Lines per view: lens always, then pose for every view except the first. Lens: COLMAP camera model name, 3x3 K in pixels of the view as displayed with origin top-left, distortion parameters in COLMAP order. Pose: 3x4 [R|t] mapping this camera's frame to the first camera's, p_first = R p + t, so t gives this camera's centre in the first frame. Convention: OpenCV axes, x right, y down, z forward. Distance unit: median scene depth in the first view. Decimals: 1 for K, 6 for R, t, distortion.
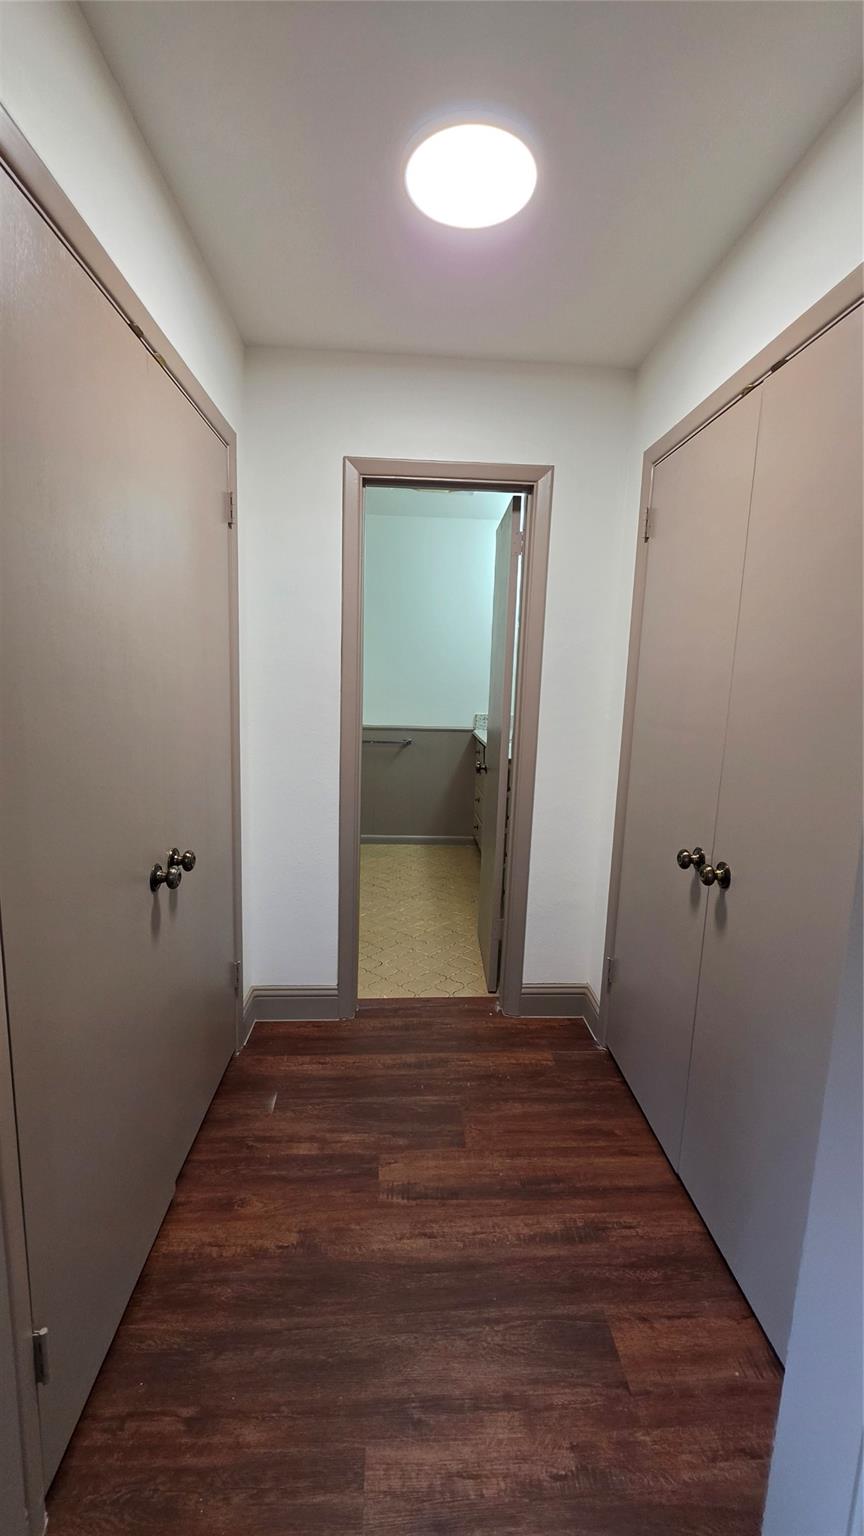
lens RADIAL K [[621.0, 0, 428.5], [0, 621.0, 765.6], [0, 0, 1]] dist [-0.010031, -0.000087]
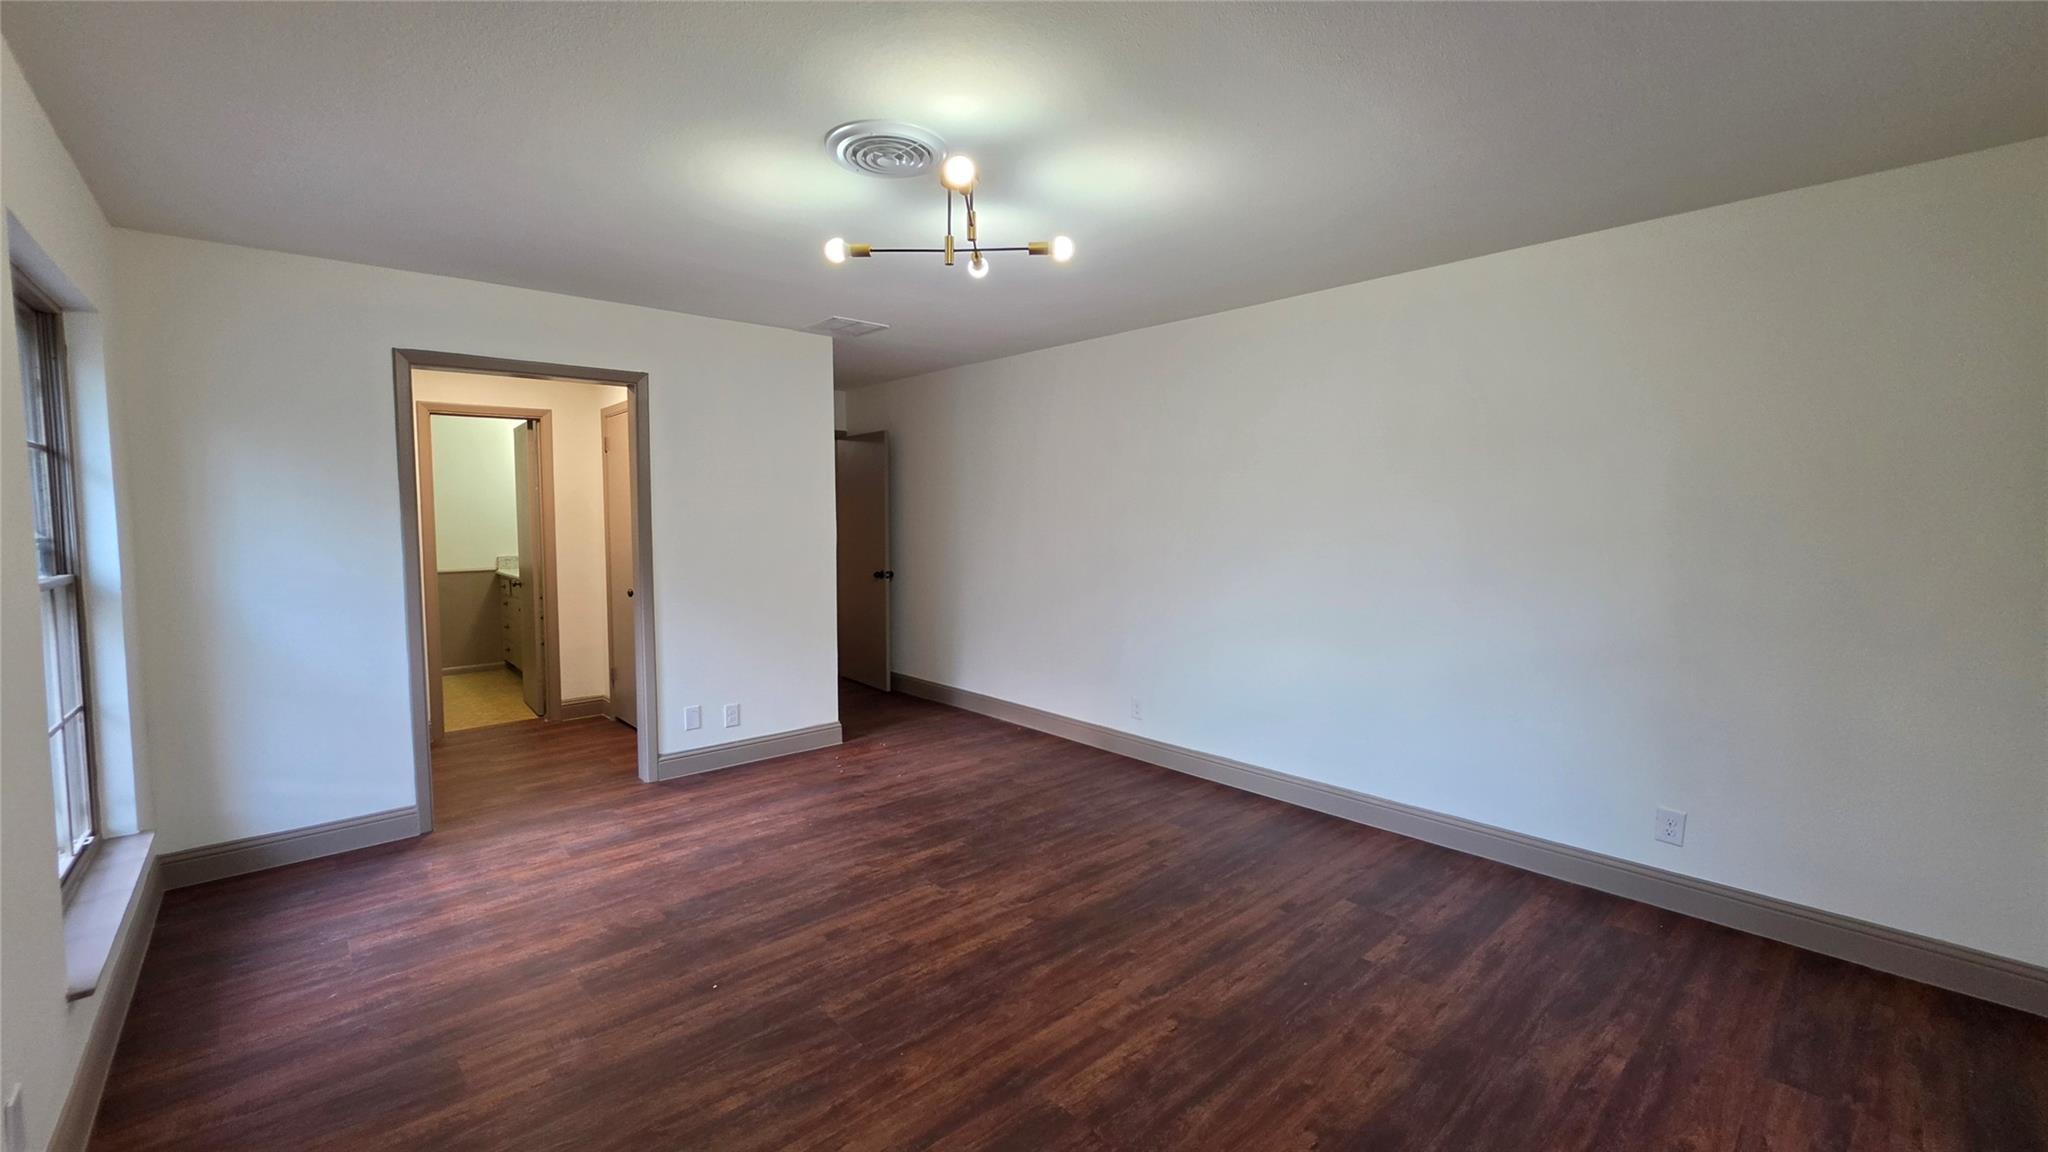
lens RADIAL K [[827.9, 0, 1005.8], [0, 827.9, 571.0], [0, 0, 1]] dist [-0.010031, -0.000087]
pose [[0.784791, -0.072082, 0.615554, -0.258667], [0.117985, 0.992426, -0.034210, 0.221703], [-0.608426, 0.099474, 0.787352, -1.559296]]
